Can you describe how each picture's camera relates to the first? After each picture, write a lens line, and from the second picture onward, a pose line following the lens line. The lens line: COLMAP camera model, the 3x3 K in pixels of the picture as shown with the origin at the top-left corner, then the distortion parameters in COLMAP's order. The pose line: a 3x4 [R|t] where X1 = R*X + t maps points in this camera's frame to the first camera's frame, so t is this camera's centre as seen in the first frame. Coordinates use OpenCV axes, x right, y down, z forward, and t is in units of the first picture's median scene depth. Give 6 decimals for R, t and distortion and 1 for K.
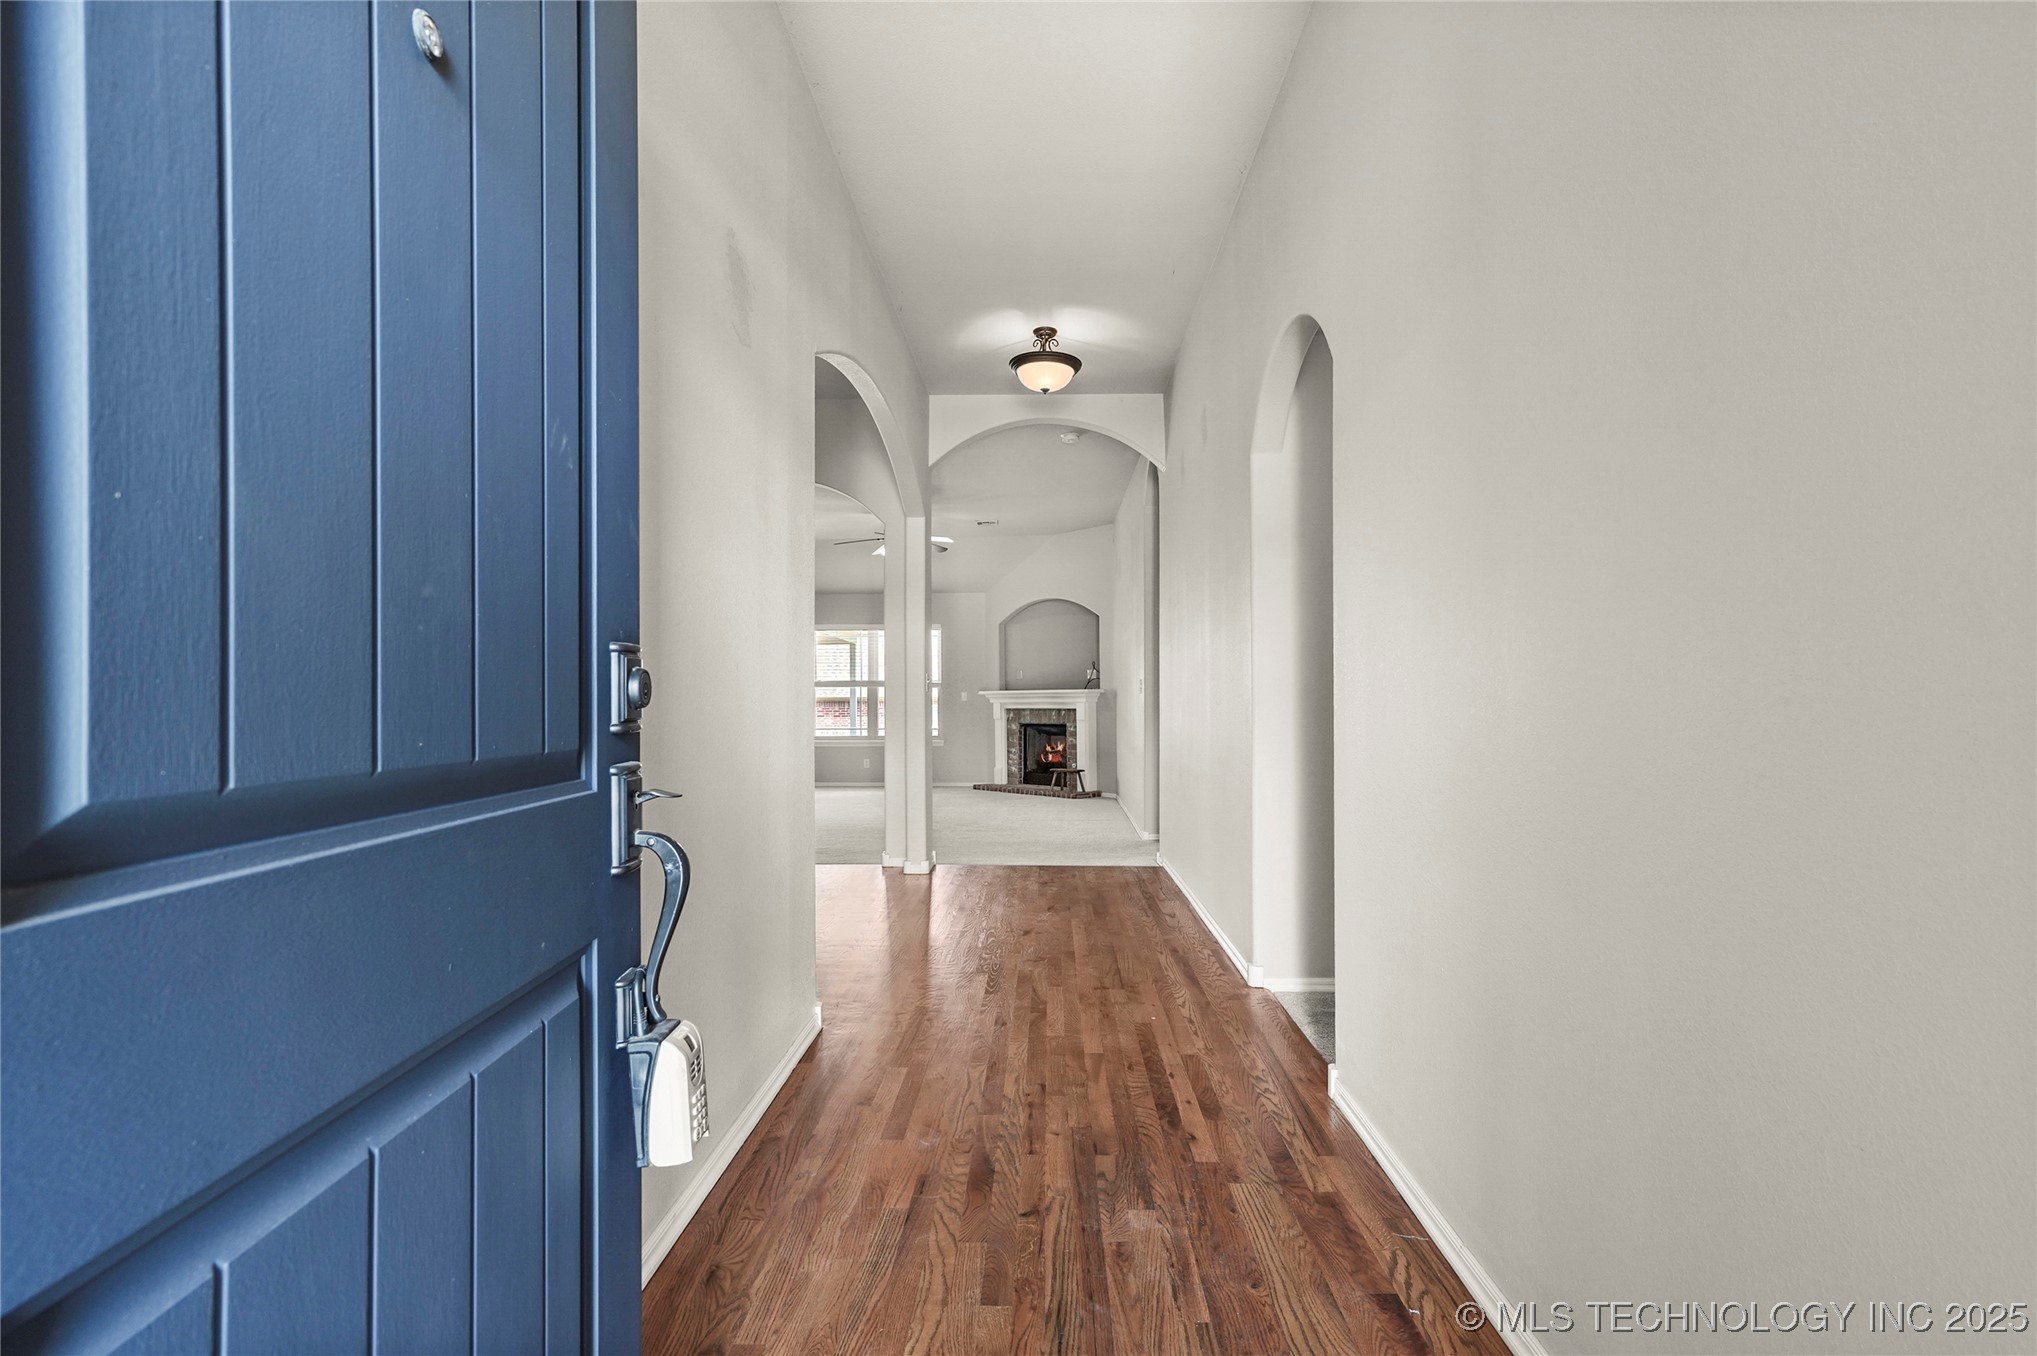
lens RADIAL K [[966.1, 0, 1022.0], [0, 966.1, 693.5], [0, 0, 1]] dist [-0.001221, 0.008979]
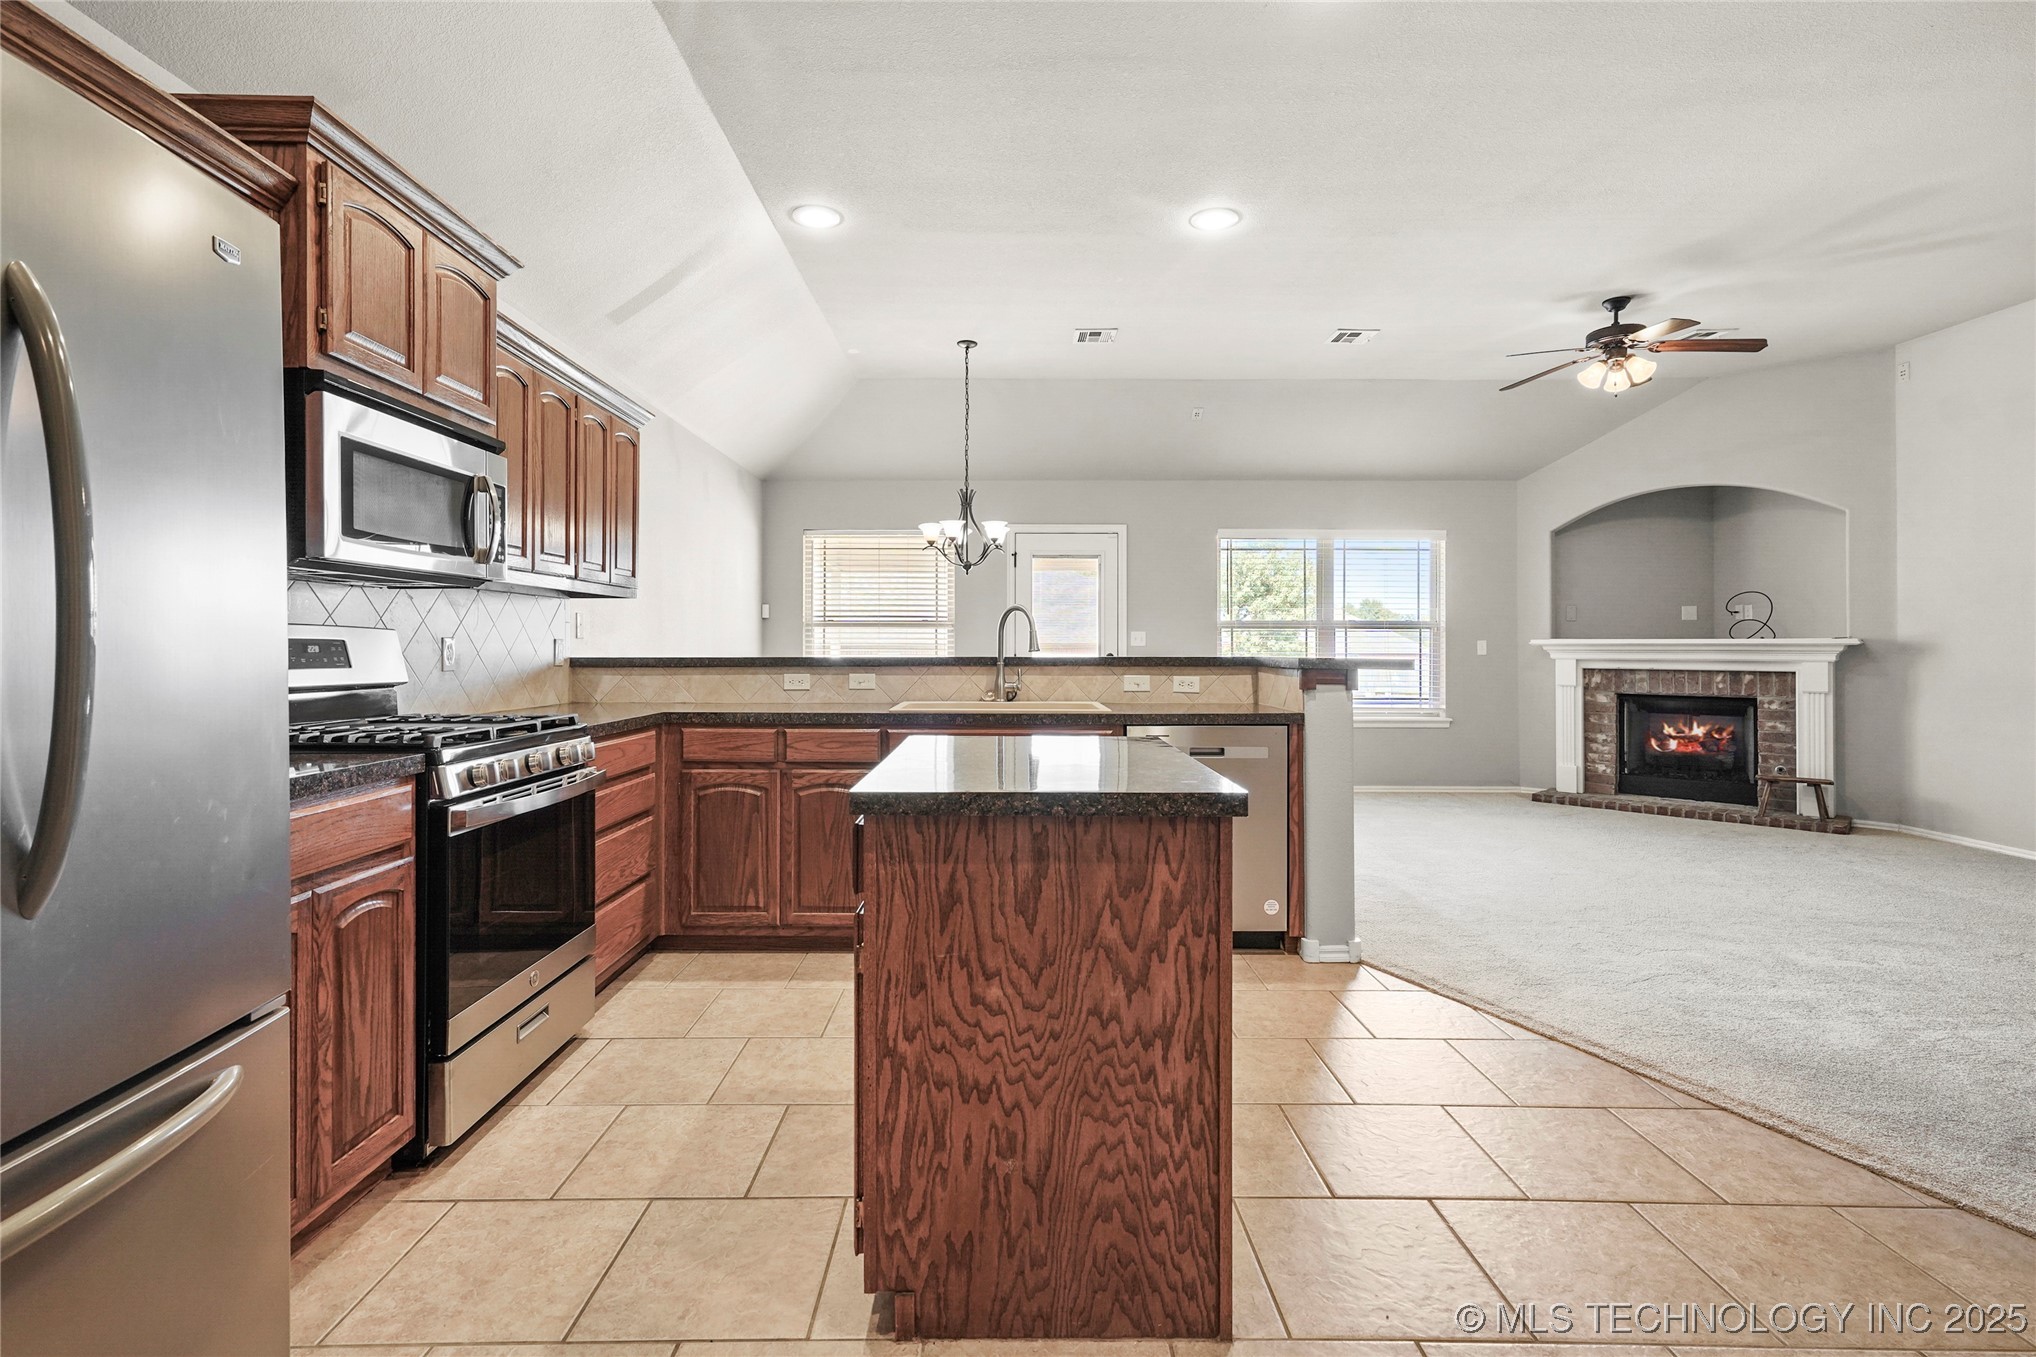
lens RADIAL K [[946.9, 0, 1000.5], [0, 946.9, 653.0], [0, 0, 1]] dist [-0.000954, 0.008635]
pose [[0.999687, 0.004774, 0.024575, -0.399573], [-0.005291, 0.999765, 0.021016, -0.004545], [-0.024469, -0.021140, 0.999477, 0.417219]]
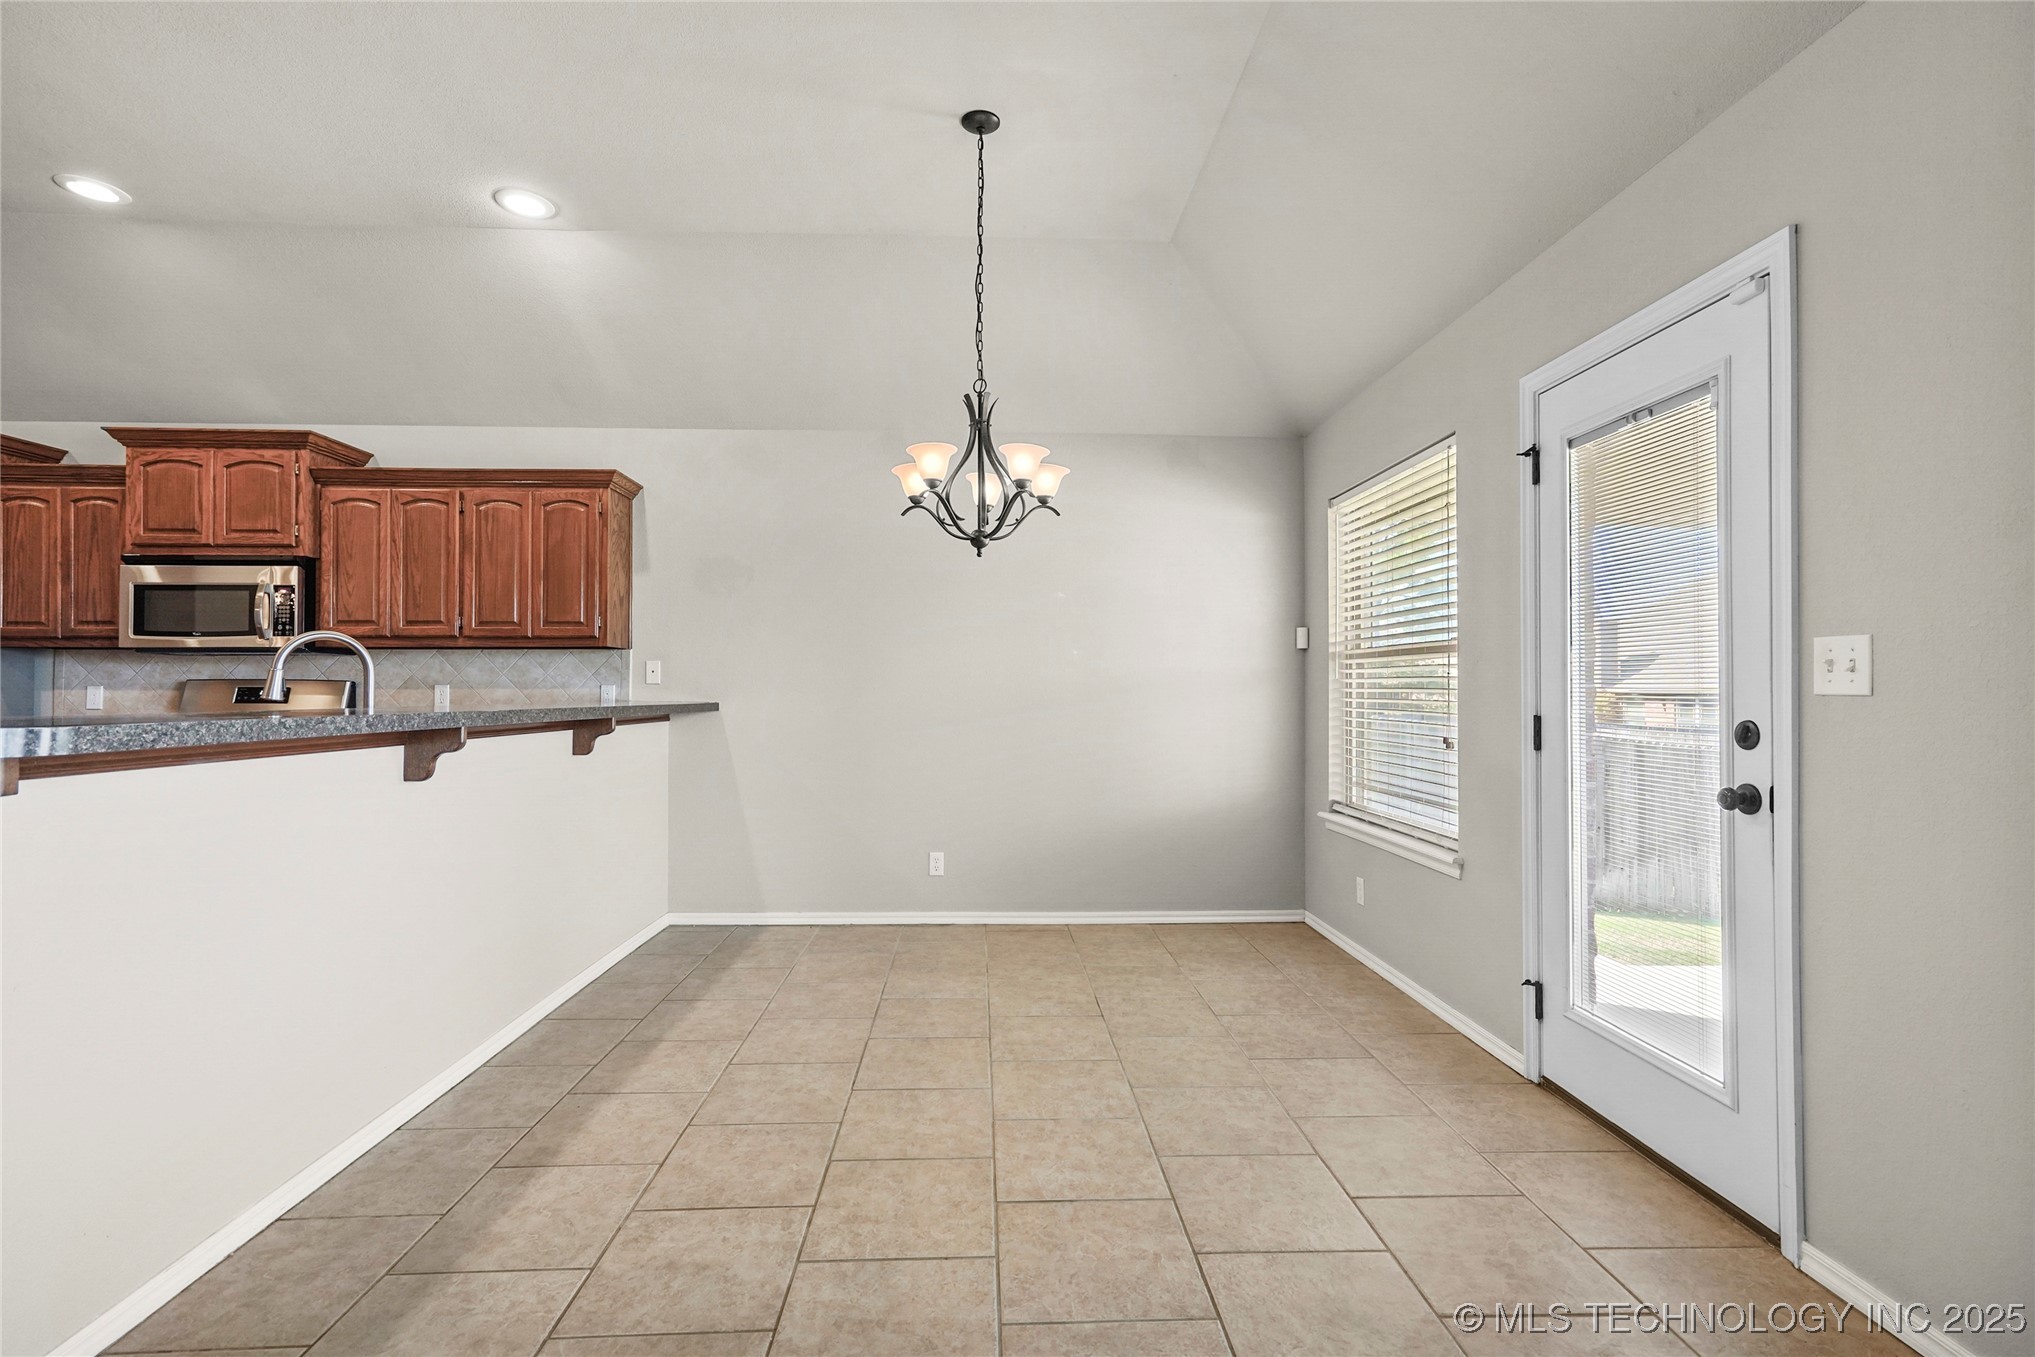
lens RADIAL K [[938.4, 0, 1010.9], [0, 938.4, 683.4], [0, 0, 1]] dist [-0.000681, 0.008615]
pose [[0.065006, -0.002721, -0.997881, -0.146137], [0.011711, 0.999929, -0.001964, 0.000481], [0.997816, -0.011558, 0.065033, 0.904714]]
